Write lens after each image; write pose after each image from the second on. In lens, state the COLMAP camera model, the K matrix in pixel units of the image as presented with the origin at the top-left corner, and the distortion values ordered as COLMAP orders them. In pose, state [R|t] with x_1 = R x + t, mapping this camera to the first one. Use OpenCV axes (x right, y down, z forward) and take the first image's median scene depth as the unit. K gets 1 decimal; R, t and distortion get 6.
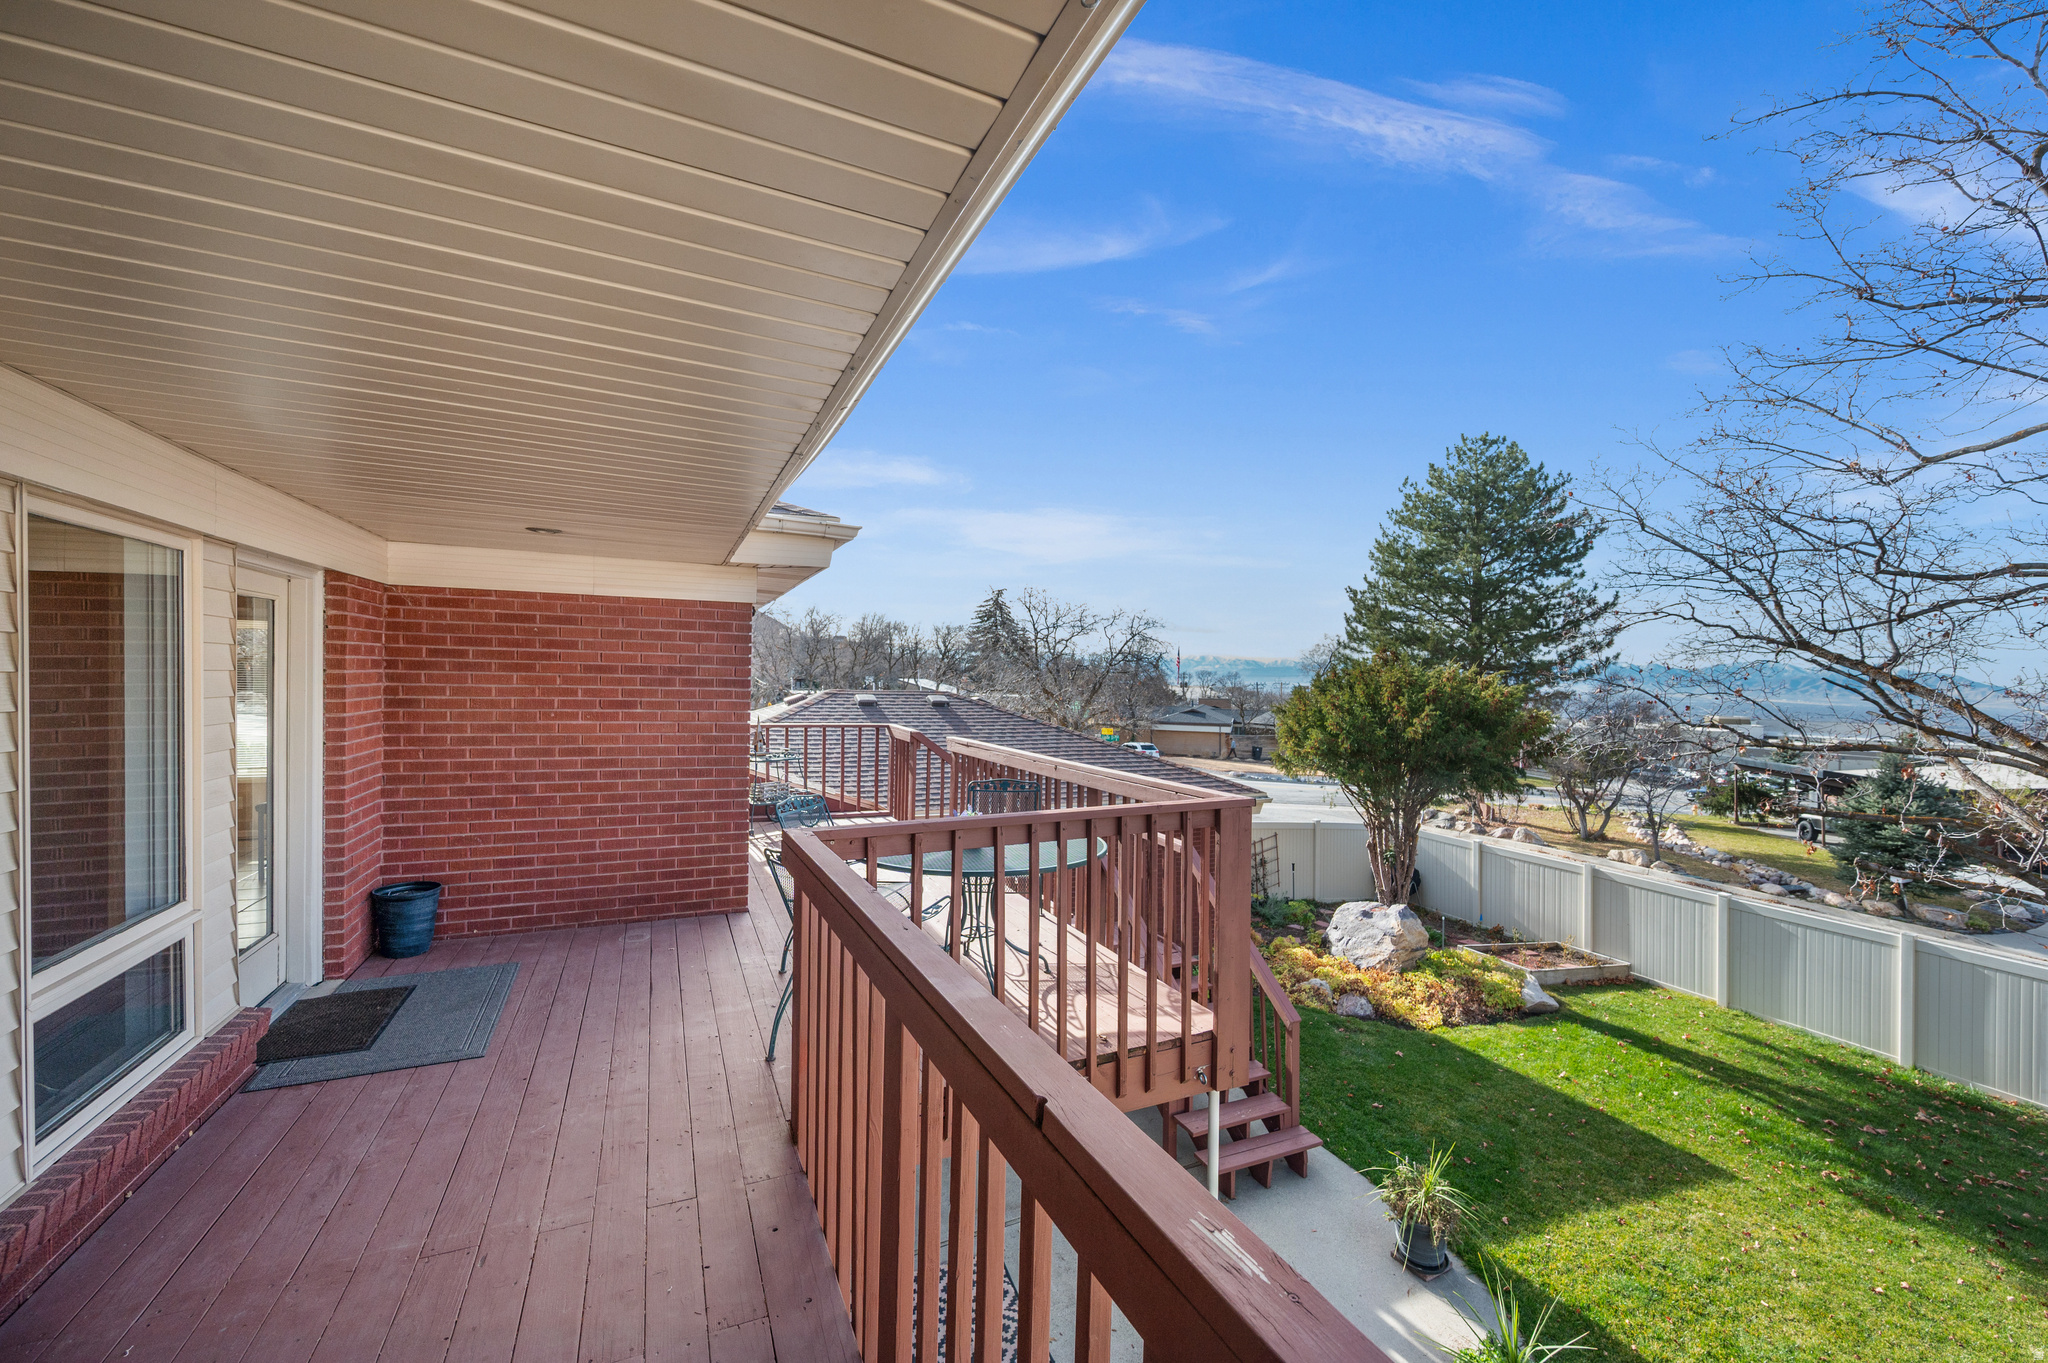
lens RADIAL K [[811.9, 0, 1032.1], [0, 811.9, 686.6], [0, 0, 1]] dist [0.000243, -0.000659]
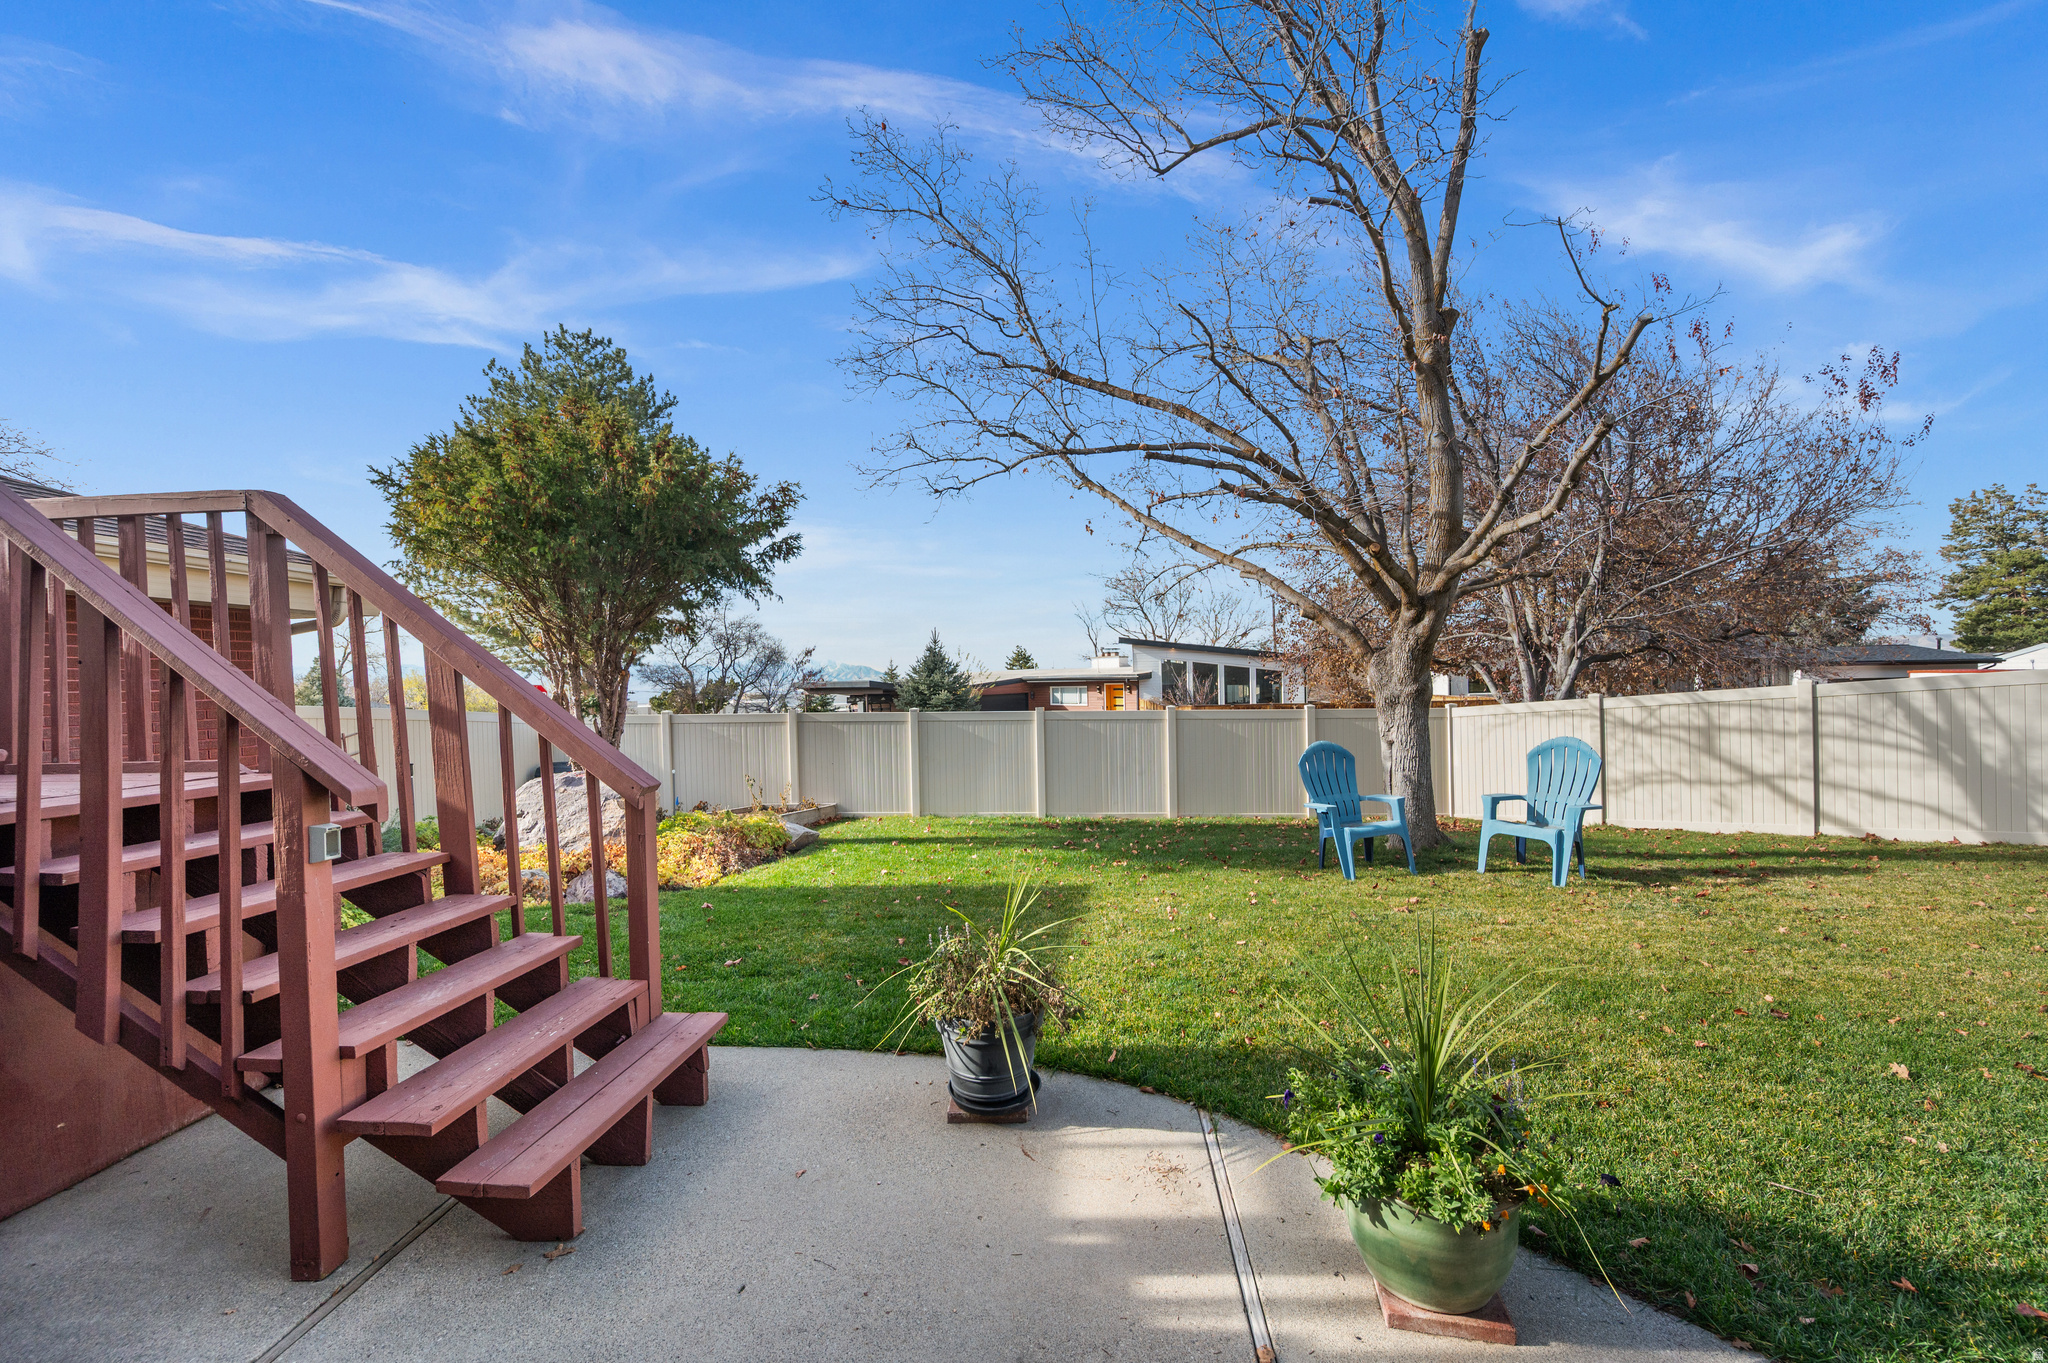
lens RADIAL K [[811.9, 0, 1041.5], [0, 811.9, 681.8], [0, 0, 1]] dist [0.000243, -0.000659]
pose [[0.491372, -0.033513, 0.870305, 0.027887], [0.033054, 0.999257, 0.019816, 0.233900], [-0.870322, 0.019030, 0.492115, 0.390153]]
